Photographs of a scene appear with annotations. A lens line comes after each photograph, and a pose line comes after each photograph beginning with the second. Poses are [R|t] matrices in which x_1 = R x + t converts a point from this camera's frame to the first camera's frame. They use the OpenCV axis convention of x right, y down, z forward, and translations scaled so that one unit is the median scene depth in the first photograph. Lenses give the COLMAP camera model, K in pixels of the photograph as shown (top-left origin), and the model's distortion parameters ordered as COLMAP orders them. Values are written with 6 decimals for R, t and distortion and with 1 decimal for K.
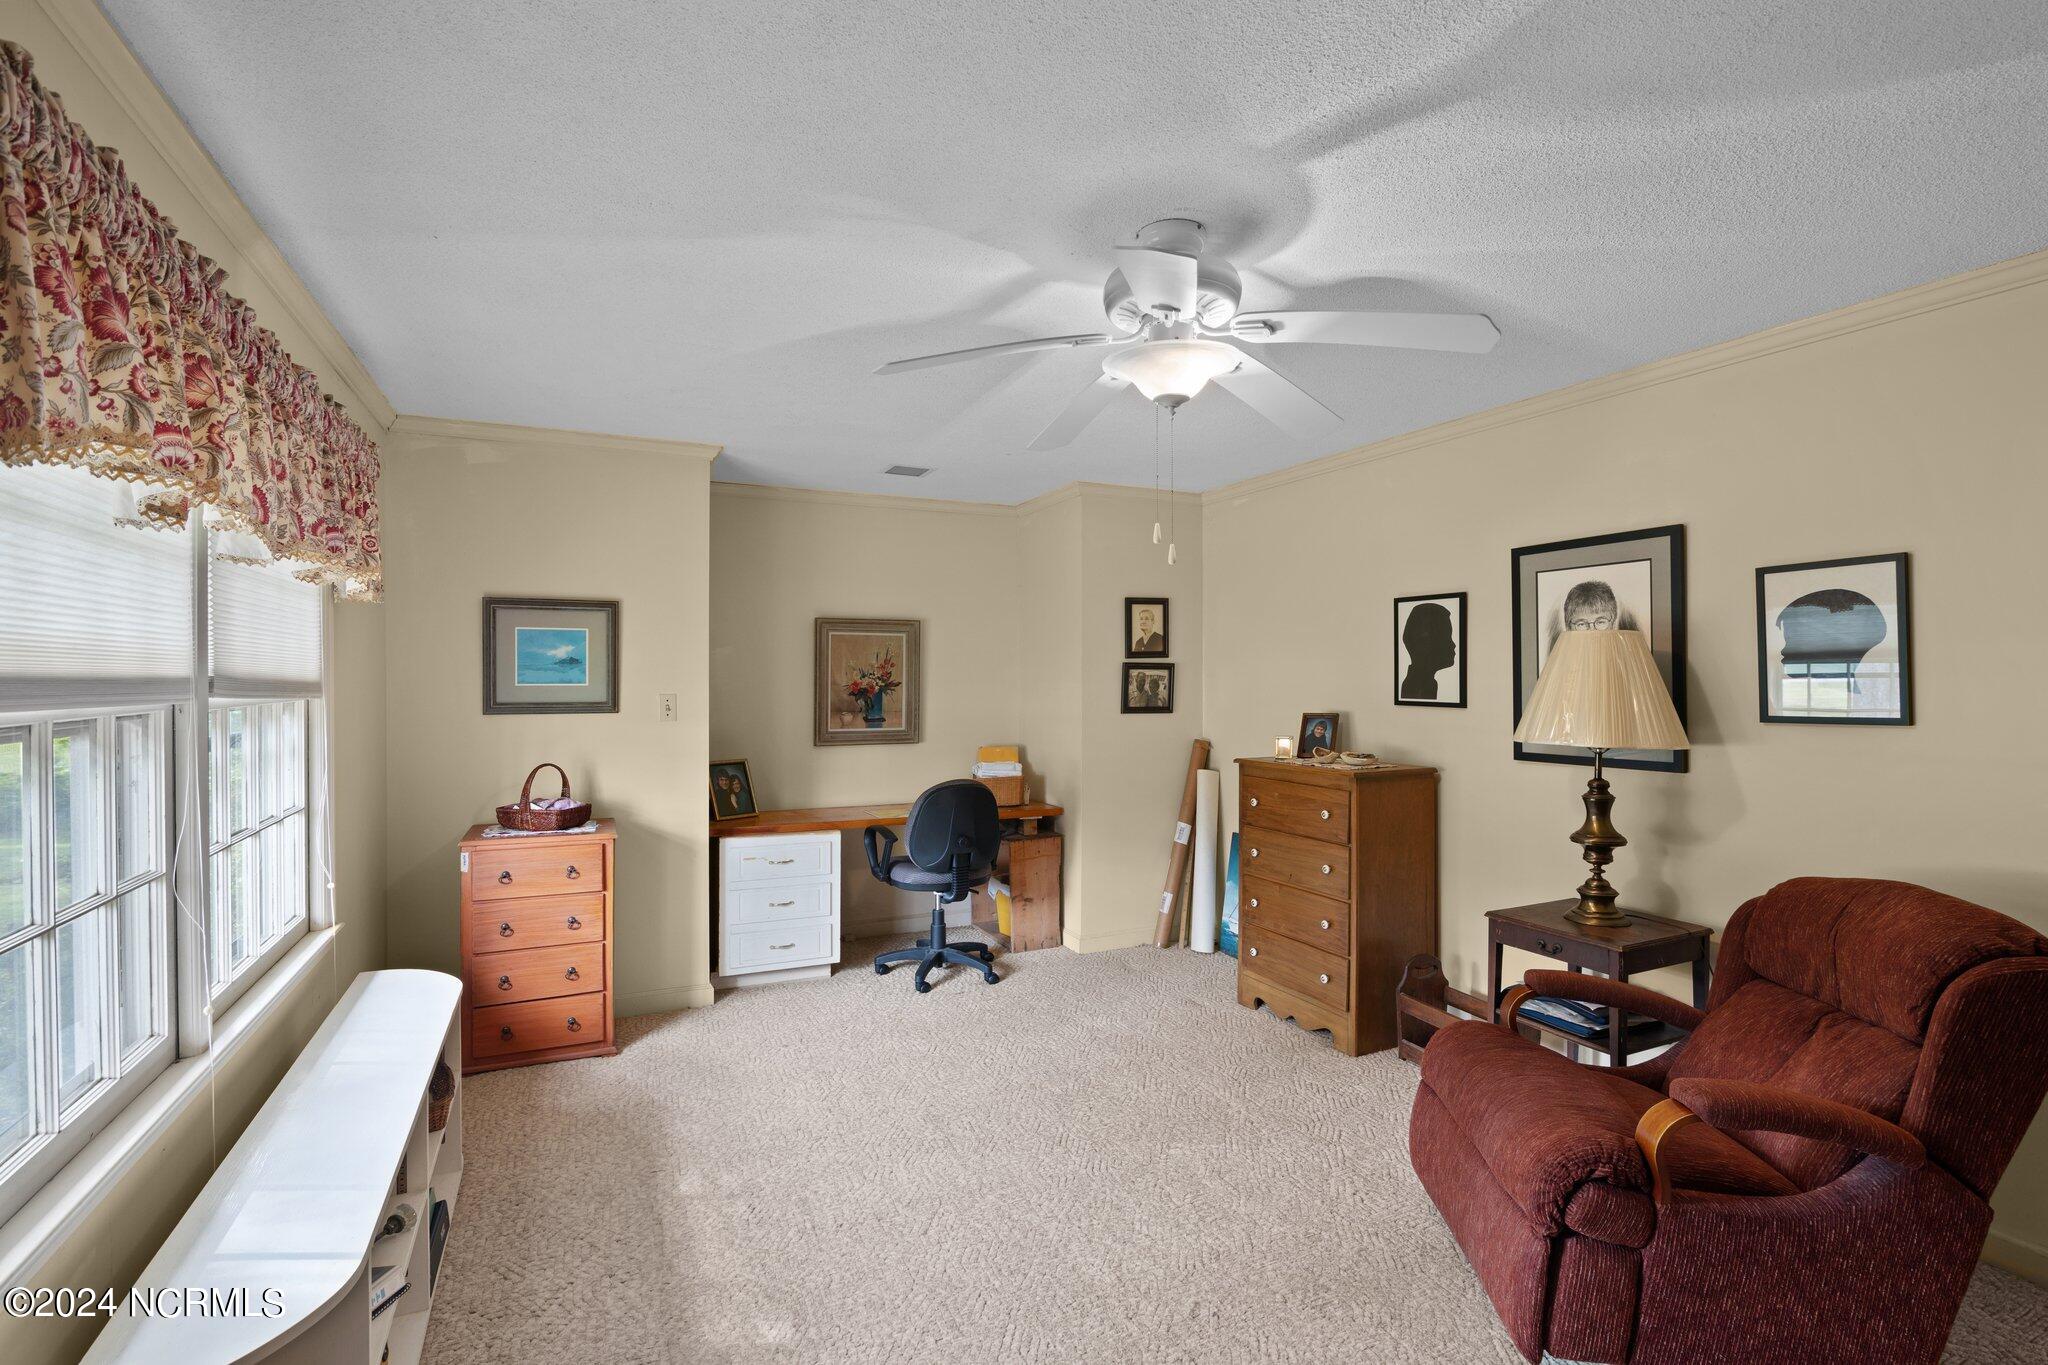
lens RADIAL K [[943.7, 0, 1016.1], [0, 943.7, 678.2], [0, 0, 1]] dist [-0.007641, -0.000155]
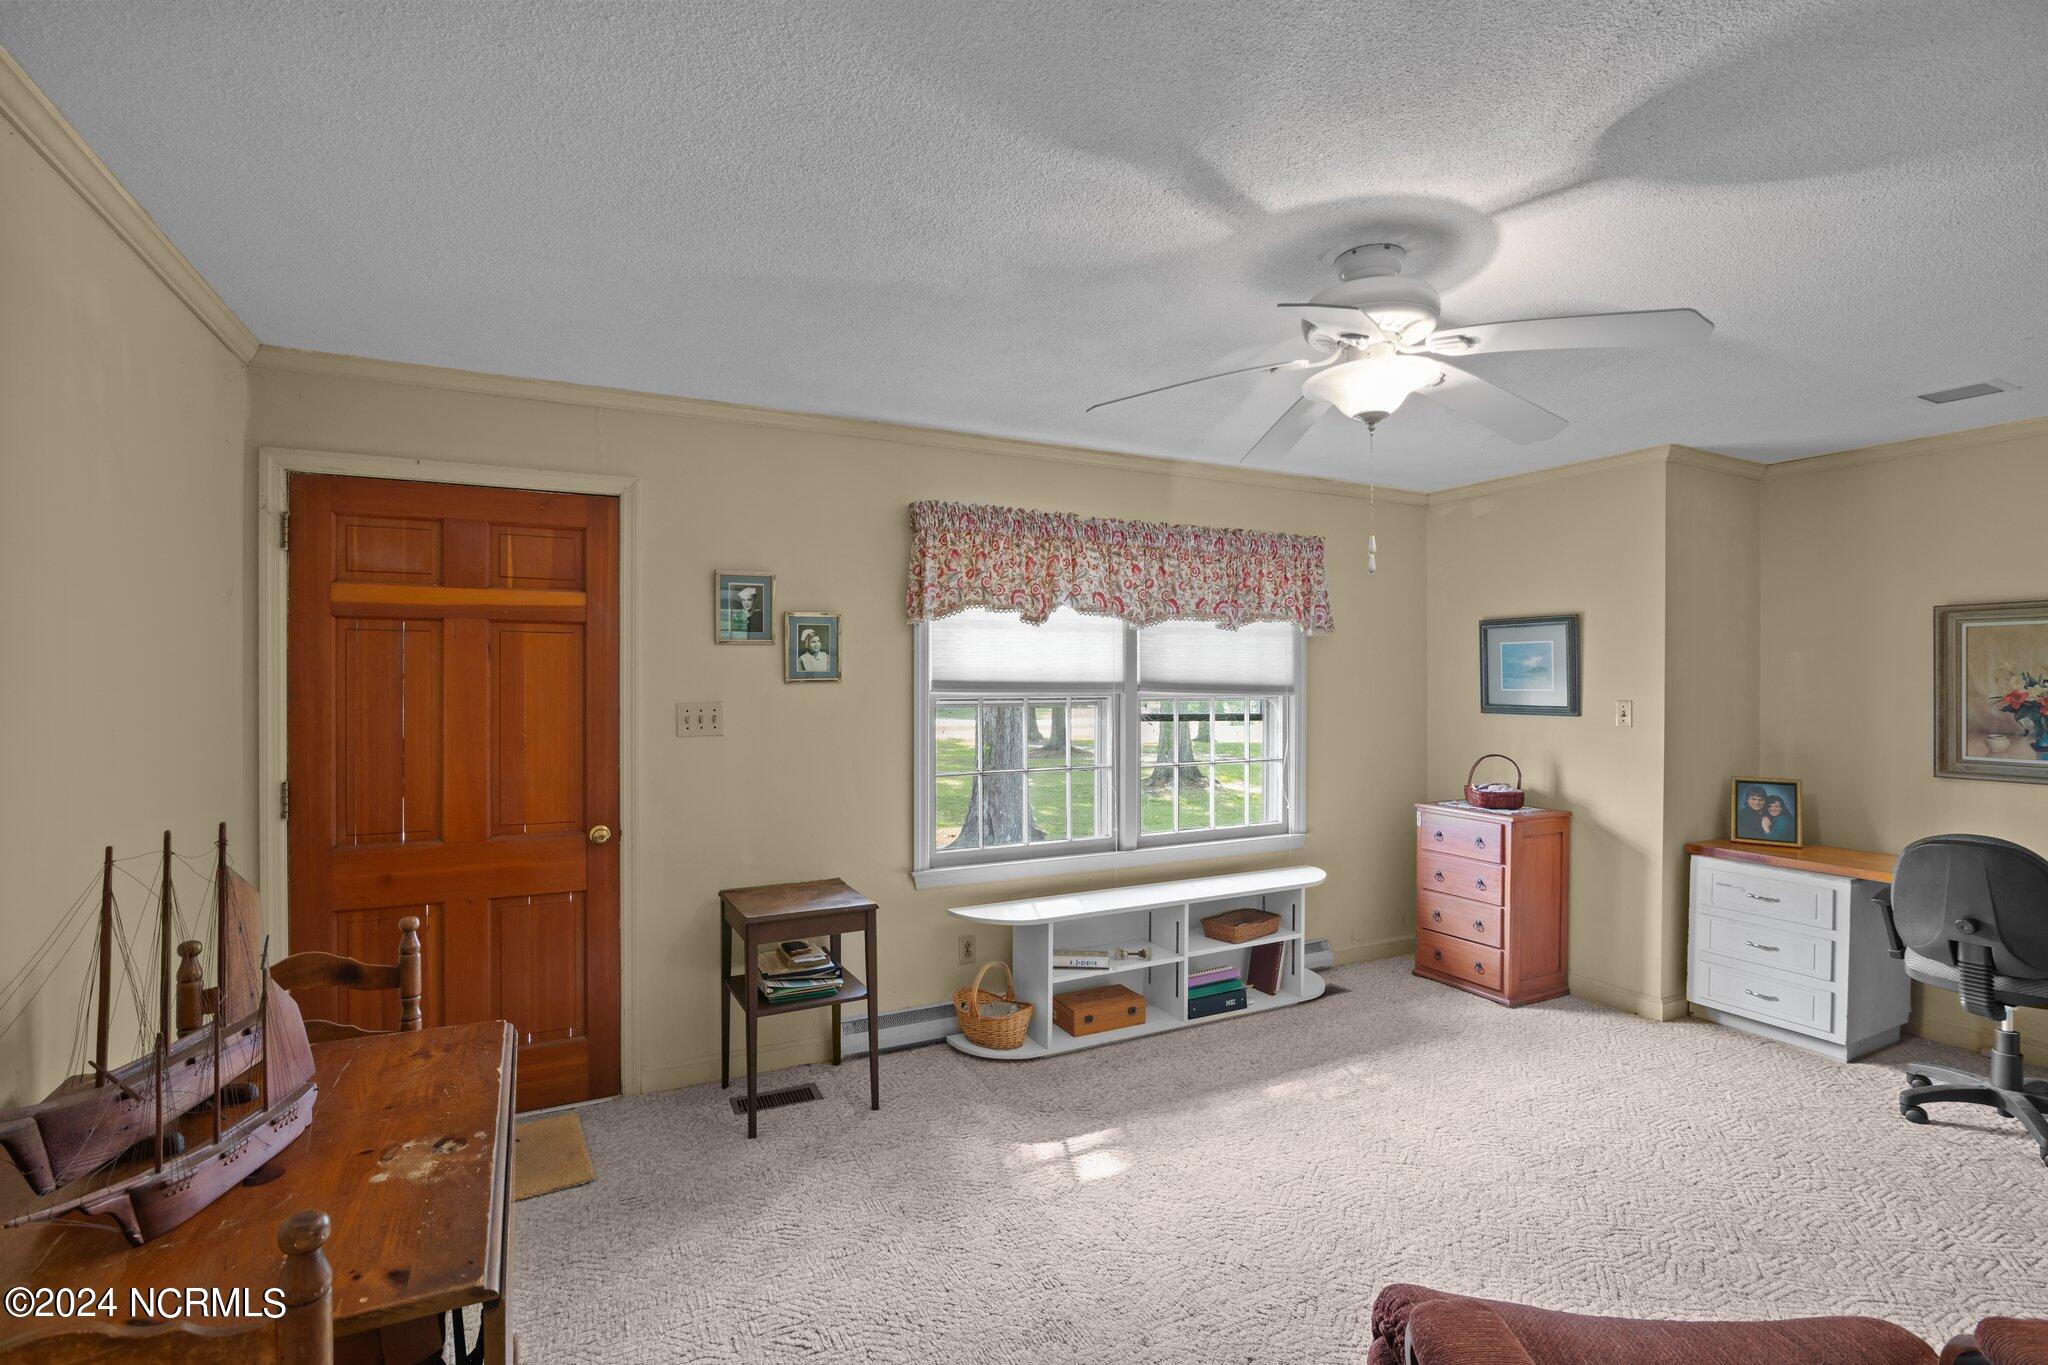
lens RADIAL K [[943.7, 0, 1017.2], [0, 943.7, 685.4], [0, 0, 1]] dist [-0.007641, -0.000155]
pose [[0.040460, 0.003639, -0.999175, 0.651332], [-0.004926, 0.999982, 0.003443, 0.000357], [0.999169, 0.004783, 0.040477, 0.312055]]
